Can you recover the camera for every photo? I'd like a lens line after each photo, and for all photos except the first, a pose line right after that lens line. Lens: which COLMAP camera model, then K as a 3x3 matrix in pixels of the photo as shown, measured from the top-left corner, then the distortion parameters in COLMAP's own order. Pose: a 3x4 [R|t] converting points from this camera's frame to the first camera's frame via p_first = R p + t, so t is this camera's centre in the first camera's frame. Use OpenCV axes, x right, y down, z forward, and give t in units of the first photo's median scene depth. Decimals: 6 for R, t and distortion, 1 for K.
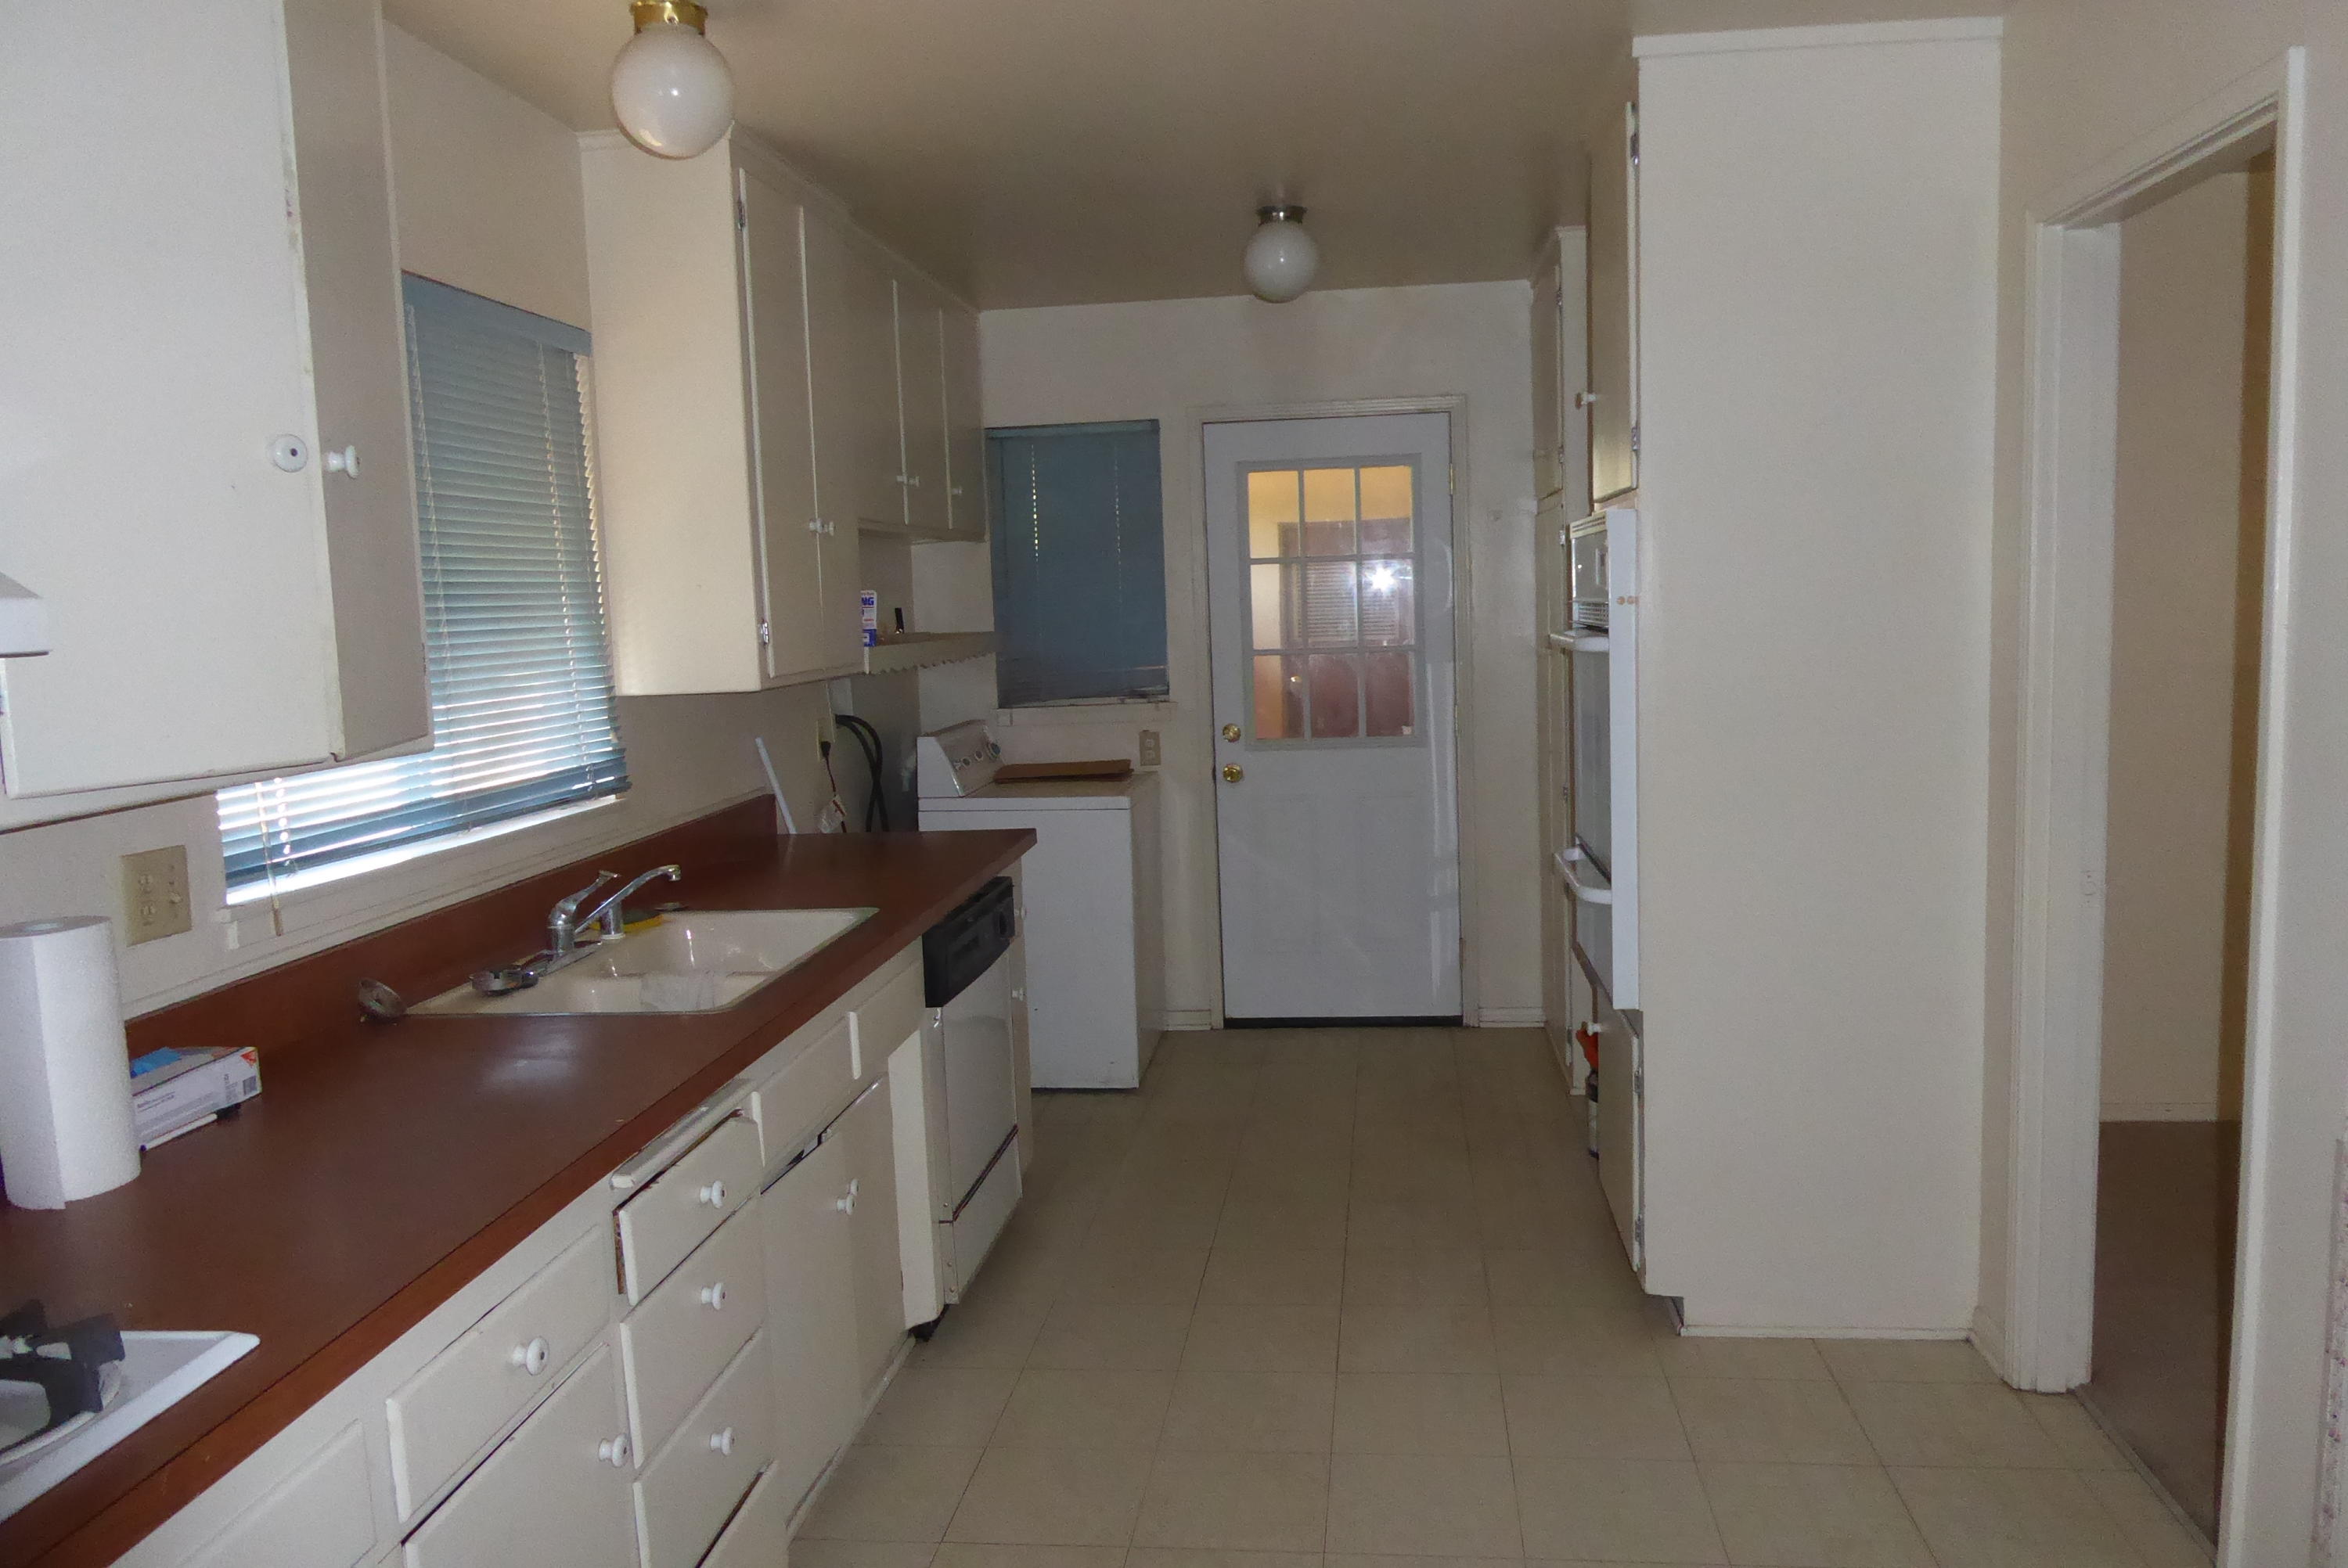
lens RADIAL K [[1708.9, 0, 1140.5], [0, 1708.9, 777.4], [0, 0, 1]] dist [-0.020923, -0.014401]
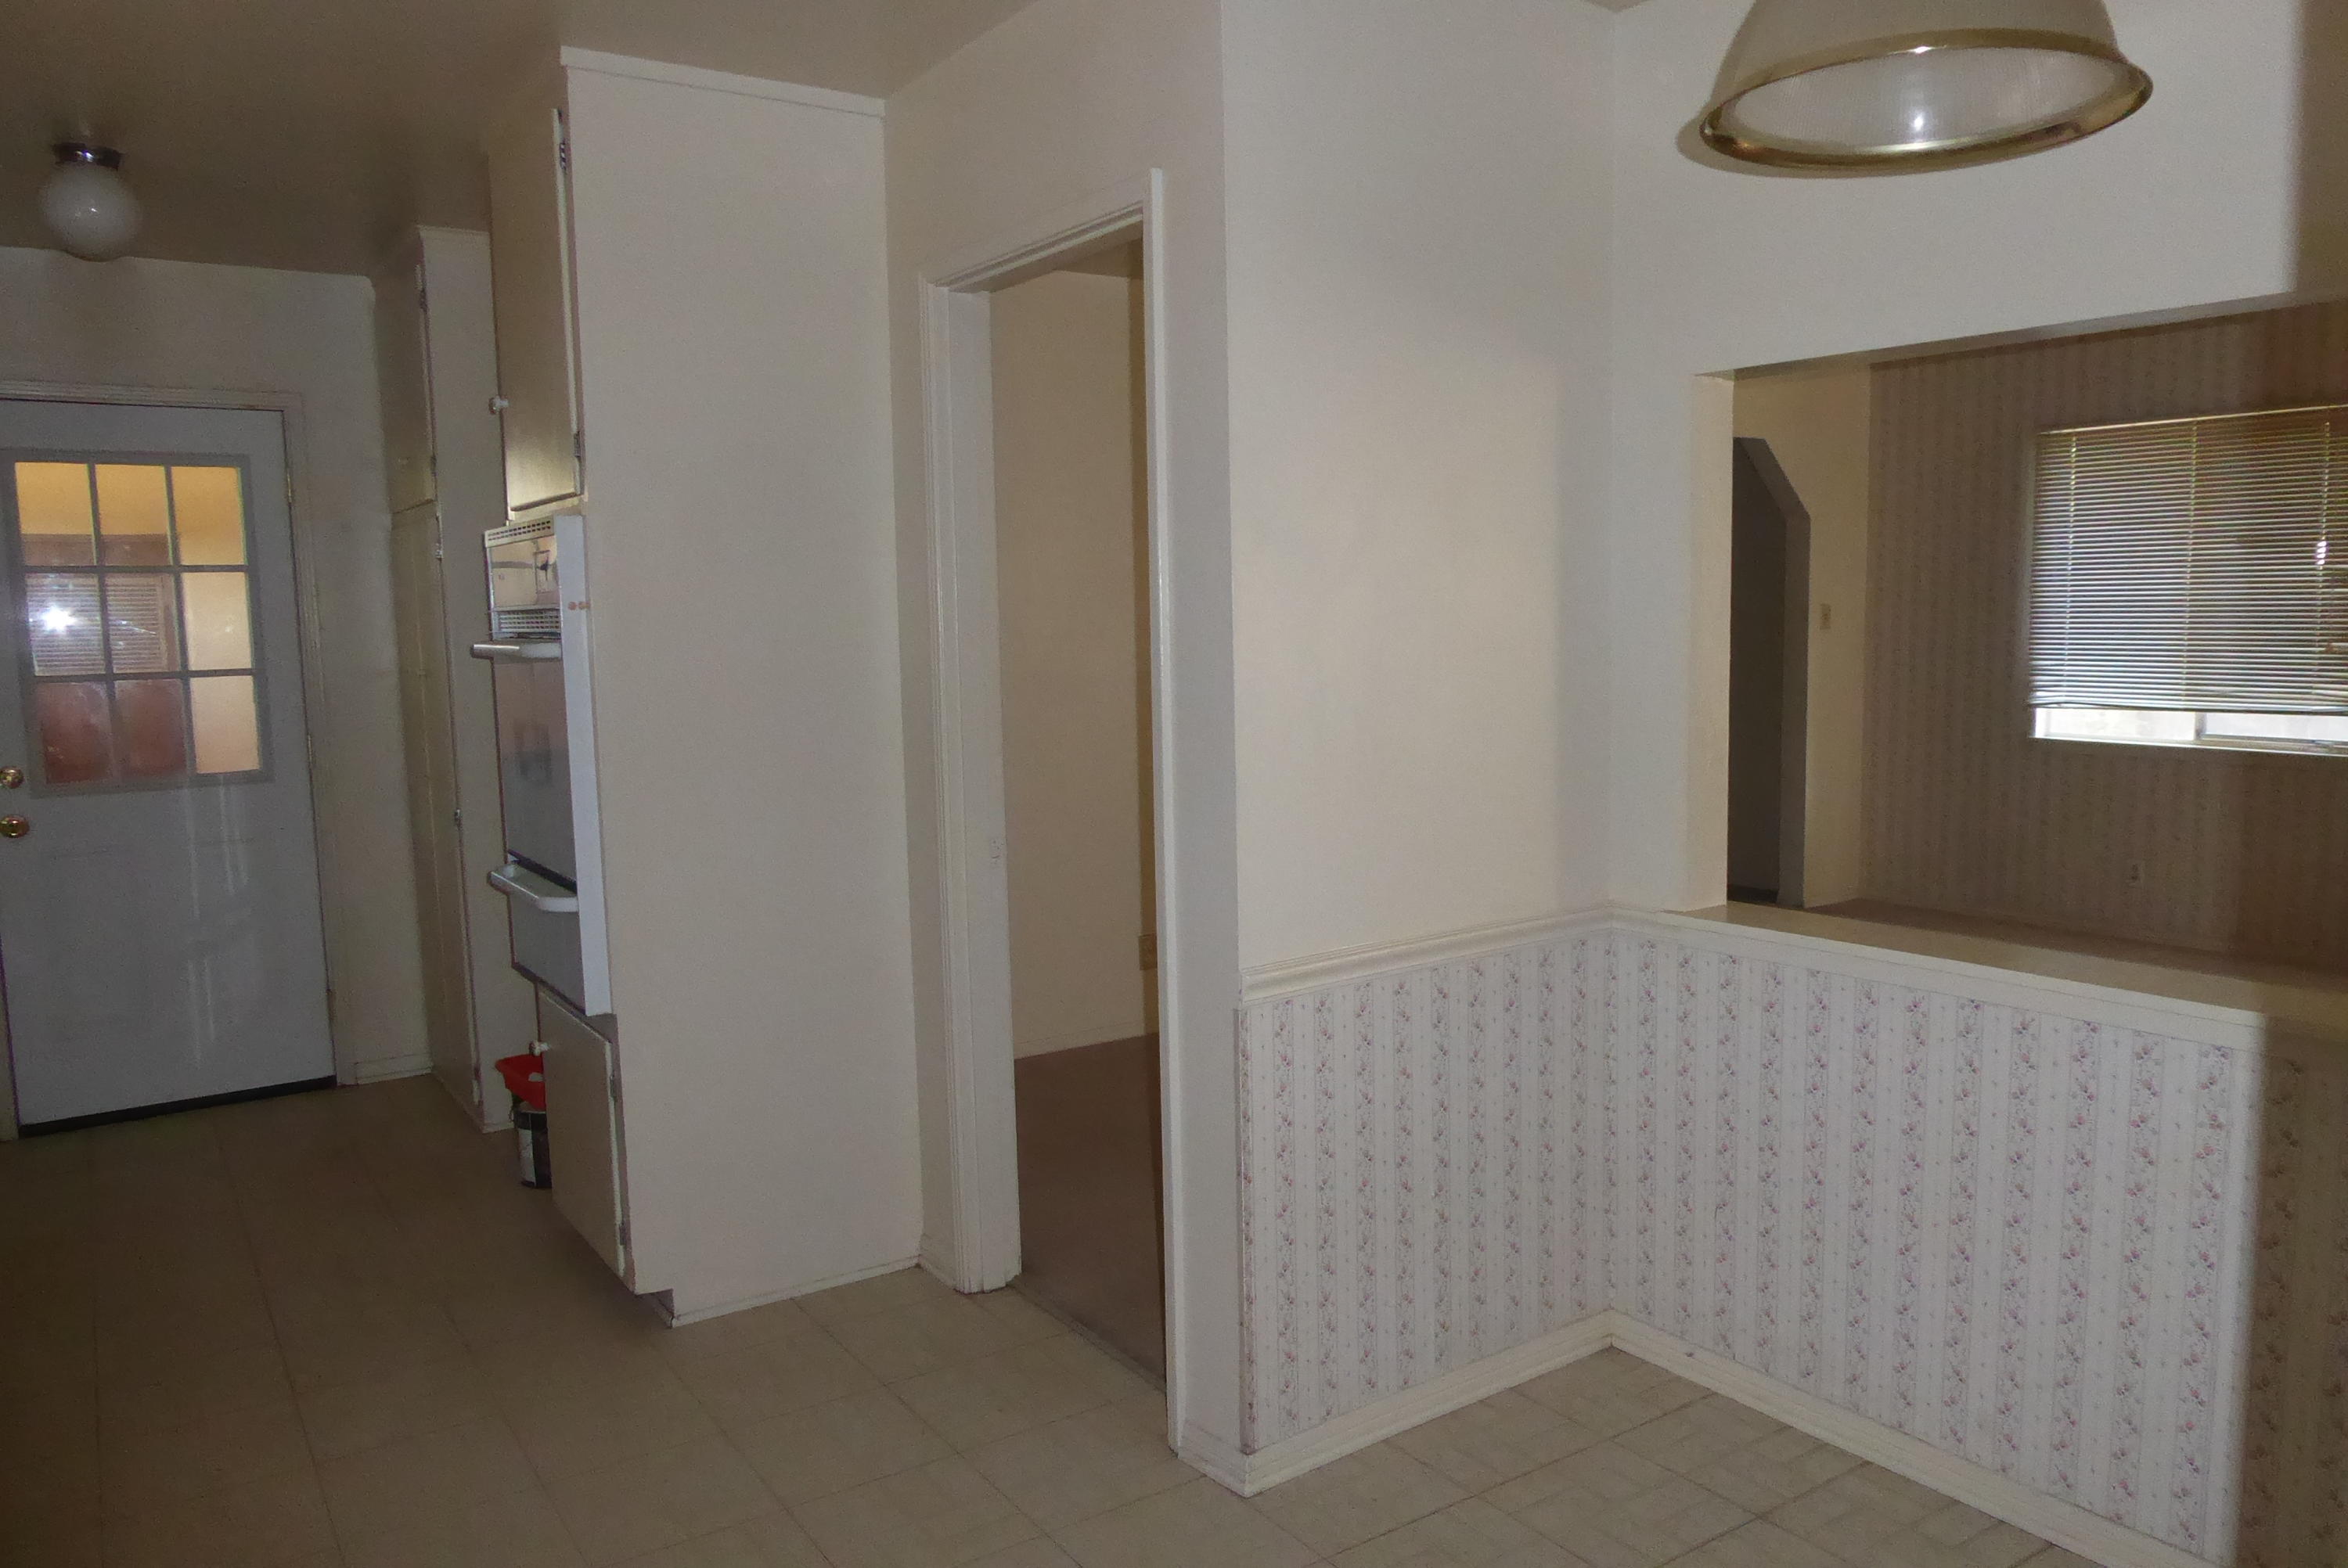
lens RADIAL K [[1725.6, 0, 1174.0], [0, 1725.6, 784.0], [0, 0, 1]] dist [0.001196, 0.007903]
pose [[0.747332, -0.049298, 0.662619, -0.126481], [0.066813, 0.997765, -0.001122, 0.024485], [-0.661083, 0.045110, 0.748956, 0.012363]]
